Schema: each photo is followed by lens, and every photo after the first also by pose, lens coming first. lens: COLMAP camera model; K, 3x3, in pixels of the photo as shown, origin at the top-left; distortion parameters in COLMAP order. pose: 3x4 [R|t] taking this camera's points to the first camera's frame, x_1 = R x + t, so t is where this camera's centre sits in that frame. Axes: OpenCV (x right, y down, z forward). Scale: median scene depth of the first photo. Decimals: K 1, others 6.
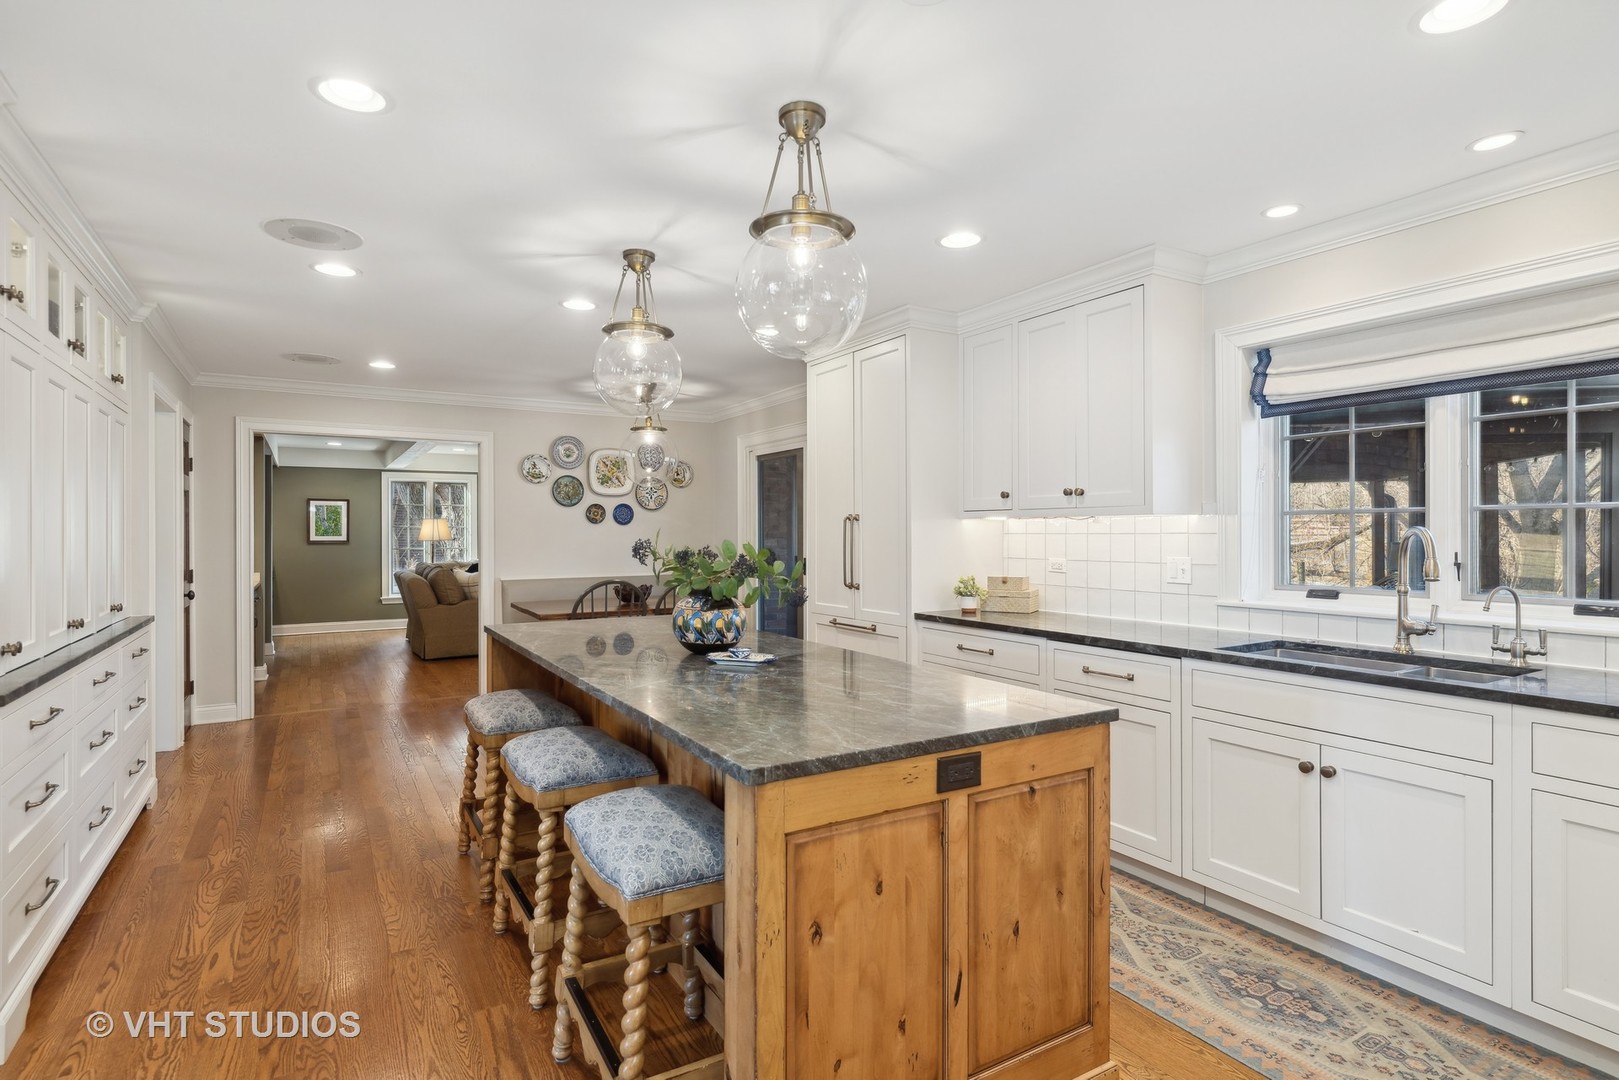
lens RADIAL K [[835.4, 0, 807.0], [0, 835.4, 535.6], [0, 0, 1]] dist [-0.000659, -0.000243]
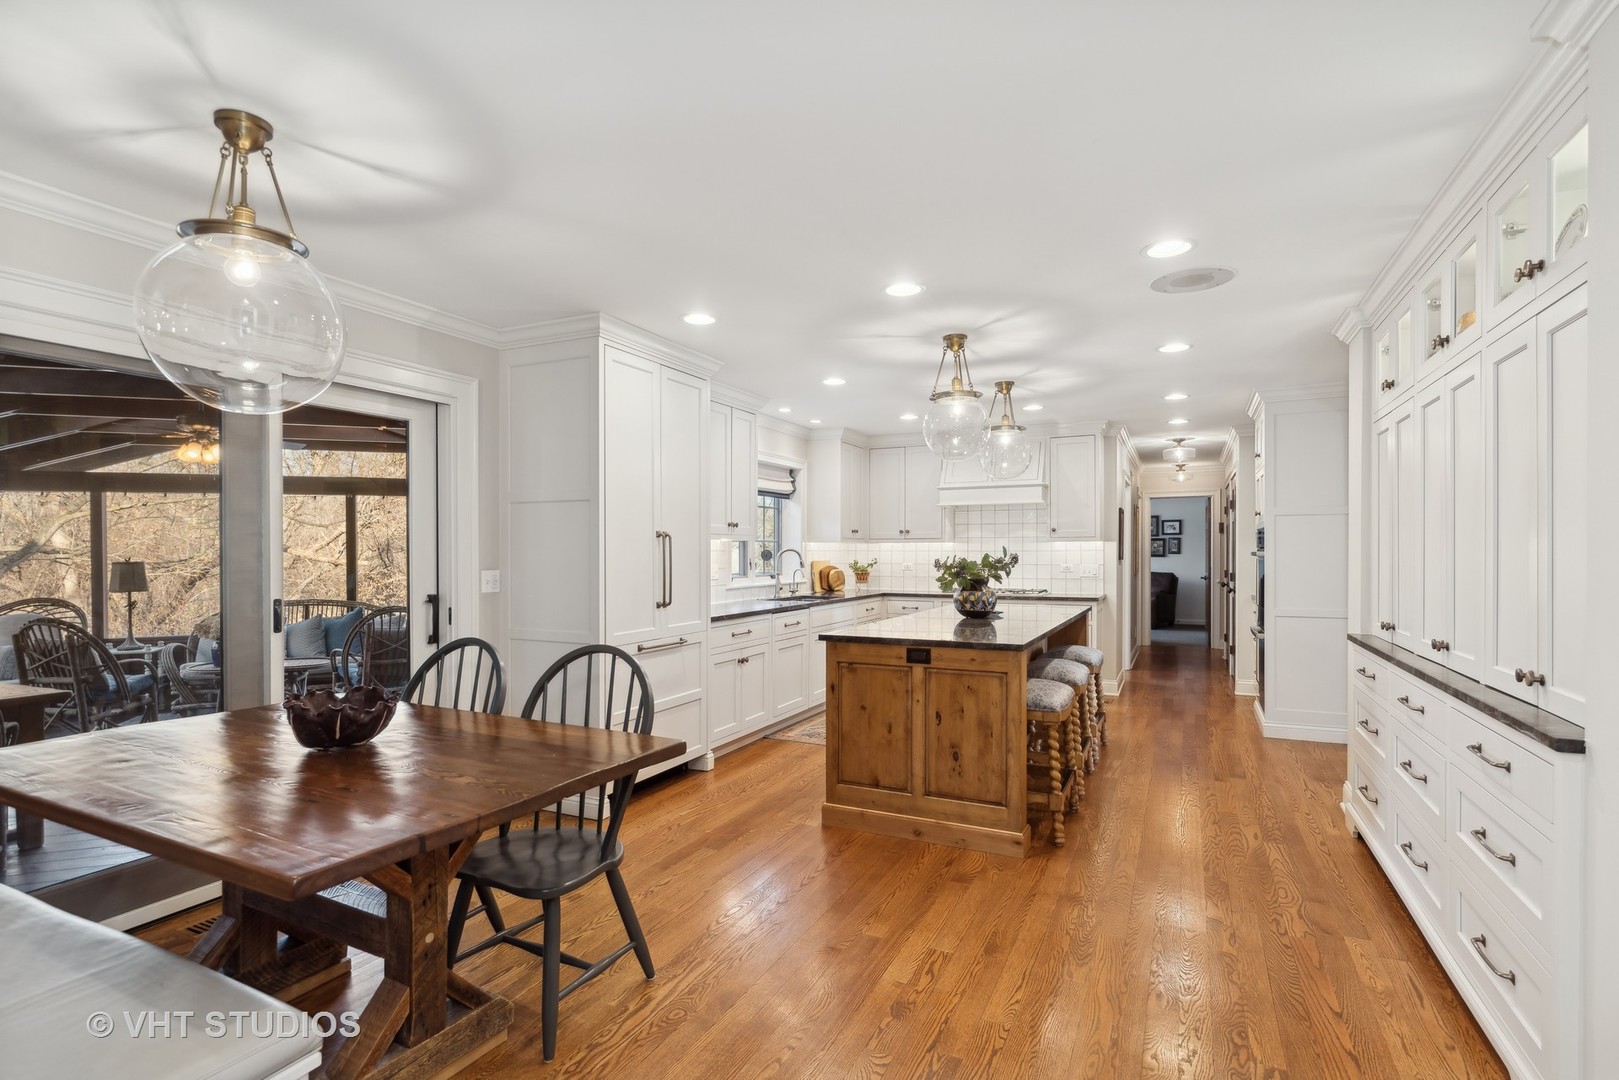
lens RADIAL K [[784.4, 0, 808.1], [0, 784.4, 559.8], [0, 0, 1]] dist [0.000919, -0.010169]
pose [[-0.550038, -0.005685, 0.835120, -1.216279], [0.007837, 0.999898, 0.011969, -0.002263], [-0.835103, 0.013128, -0.549937, 2.058339]]
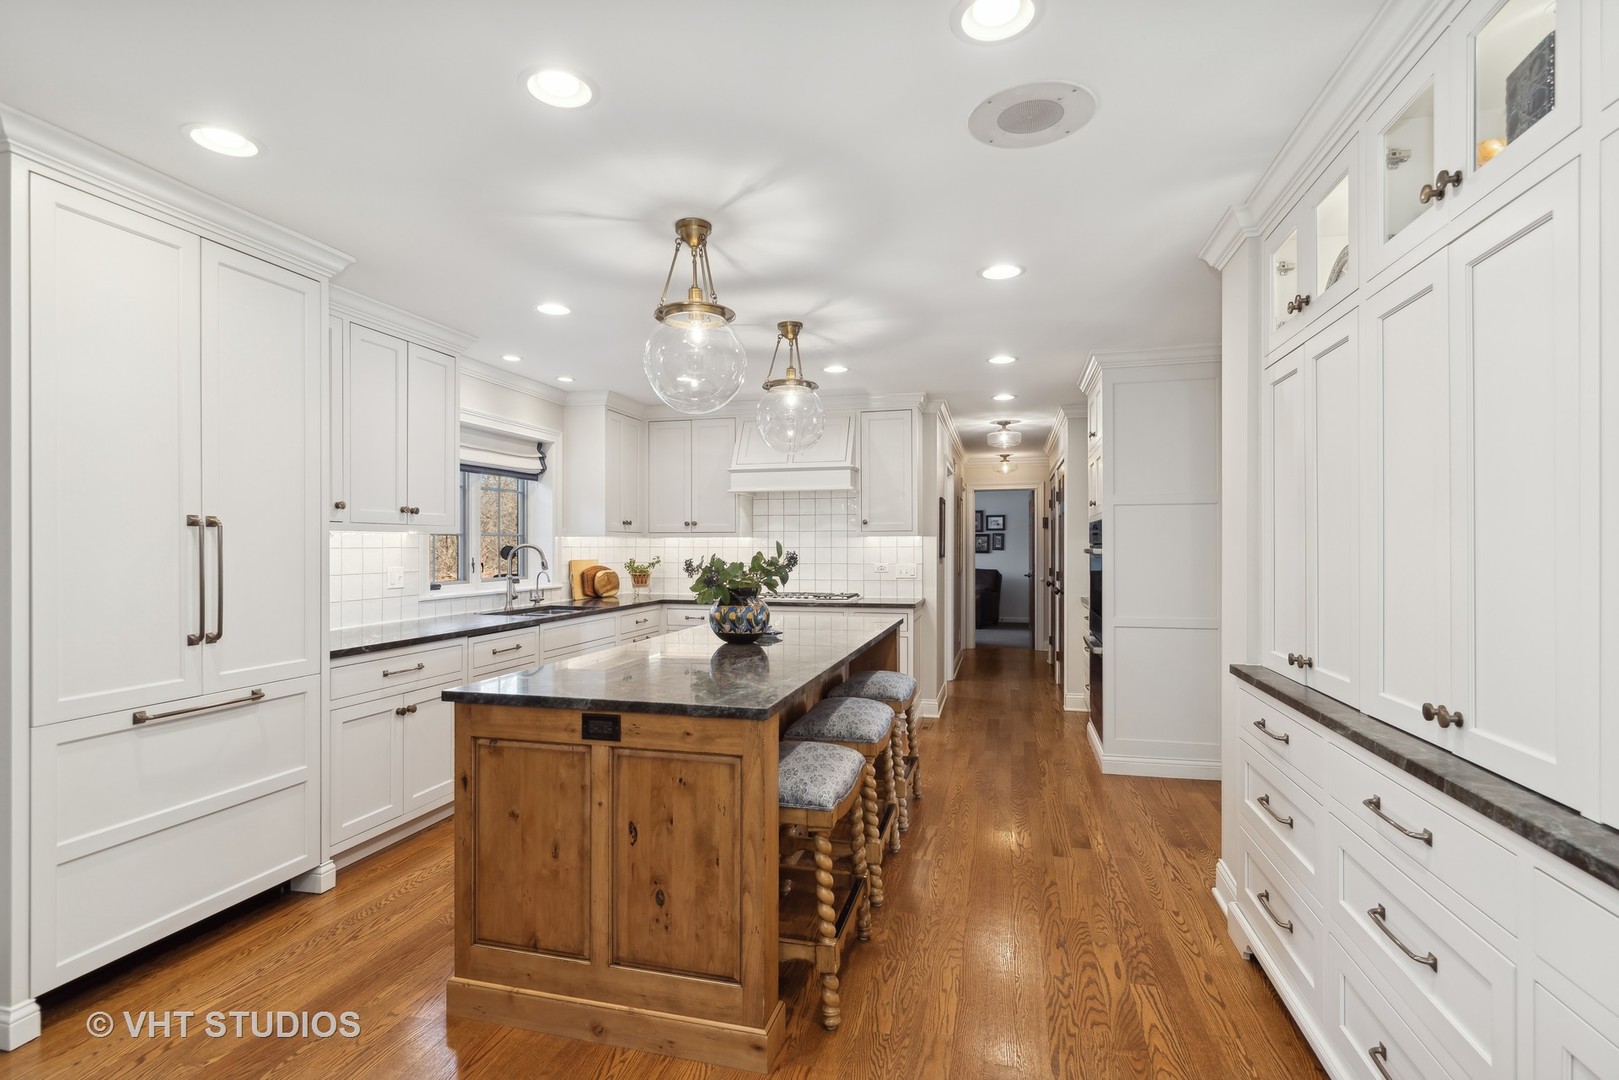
lens RADIAL K [[784.4, 0, 808.1], [0, 784.4, 559.8], [0, 0, 1]] dist [0.000919, -0.010169]
pose [[-0.705589, -0.008198, 0.708574, -0.950448], [0.007650, 0.999787, 0.019185, -0.002745], [-0.708580, 0.018957, -0.705376, 1.639924]]
